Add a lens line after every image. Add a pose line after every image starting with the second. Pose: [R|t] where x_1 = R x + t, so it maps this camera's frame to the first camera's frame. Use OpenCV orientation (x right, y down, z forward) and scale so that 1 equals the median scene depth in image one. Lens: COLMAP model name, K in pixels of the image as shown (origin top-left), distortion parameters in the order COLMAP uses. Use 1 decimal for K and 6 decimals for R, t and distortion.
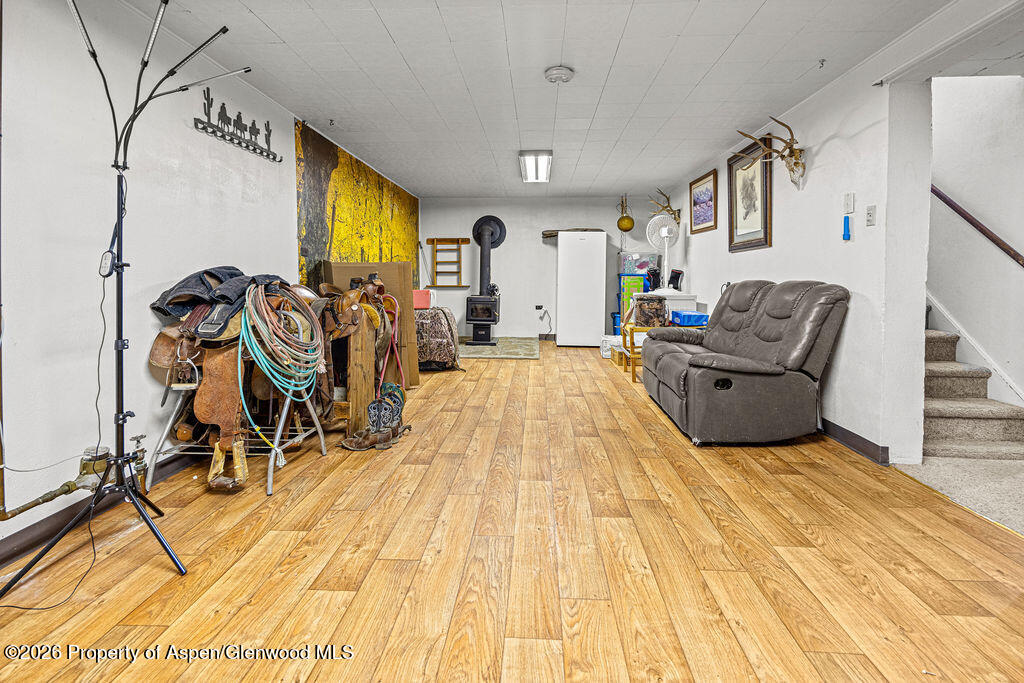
lens RADIAL K [[432.6, 0, 502.1], [0, 432.6, 340.4], [0, 0, 1]] dist [-0.001979, -0.000622]
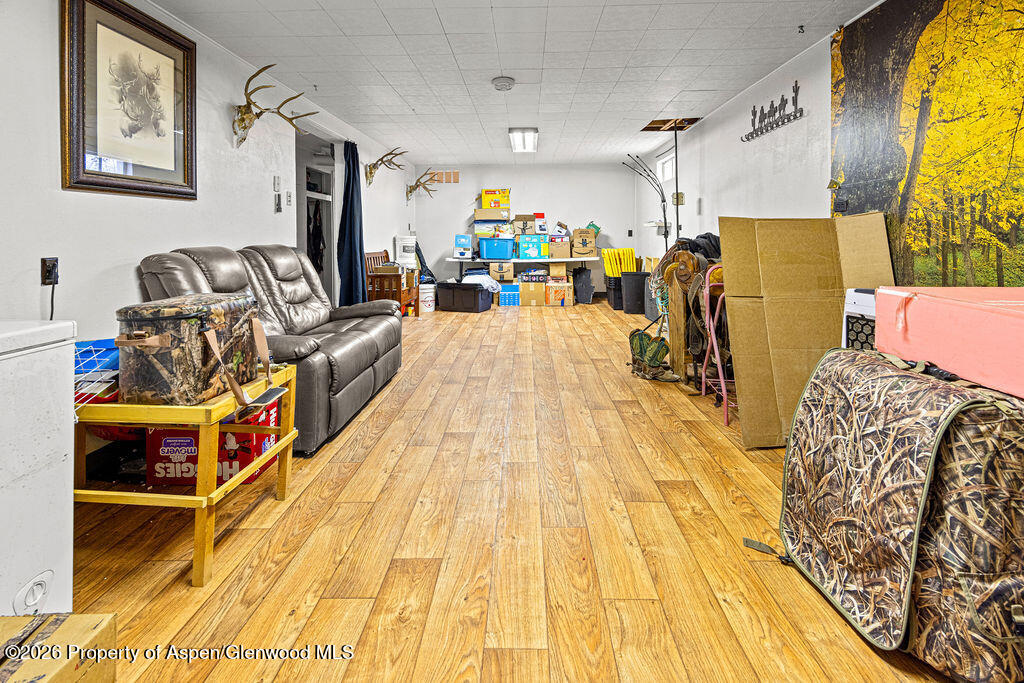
lens RADIAL K [[432.6, 0, 502.1], [0, 432.6, 340.4], [0, 0, 1]] dist [-0.001979, -0.000622]
pose [[-0.999677, 0.008733, -0.023884, 0.135623], [-0.000784, 0.928154, 0.372196, -0.273928], [0.025419, 0.372094, -0.927847, 1.796565]]
